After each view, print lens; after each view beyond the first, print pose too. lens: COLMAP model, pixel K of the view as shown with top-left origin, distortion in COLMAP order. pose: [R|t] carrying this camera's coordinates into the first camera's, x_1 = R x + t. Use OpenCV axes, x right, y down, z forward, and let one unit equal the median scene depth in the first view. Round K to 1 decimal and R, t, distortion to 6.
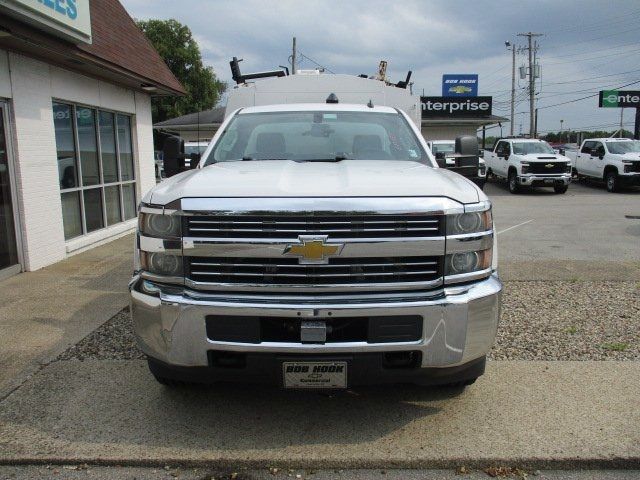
lens RADIAL K [[528.4, 0, 320.7], [0, 528.4, 236.3], [0, 0, 1]] dist [-0.011391, -0.004535]
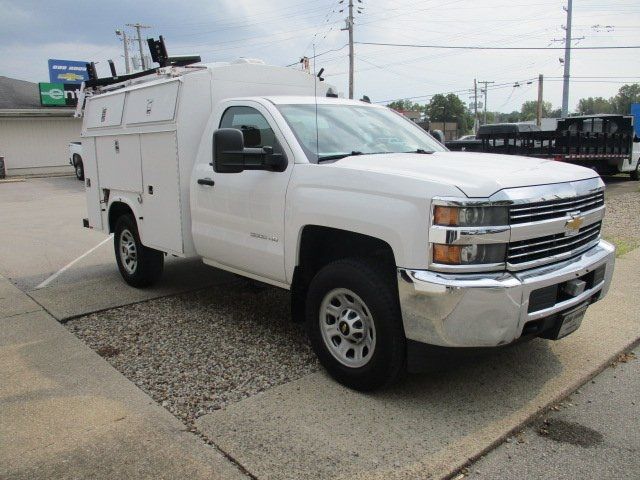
lens RADIAL K [[528.4, 0, 319.3], [0, 528.4, 243.7], [0, 0, 1]] dist [-0.011391, -0.004535]
pose [[0.752695, -0.133633, 0.644664, -0.711075], [0.114495, 0.990832, 0.071708, -0.047496], [-0.648337, 0.019837, 0.761095, 0.245036]]
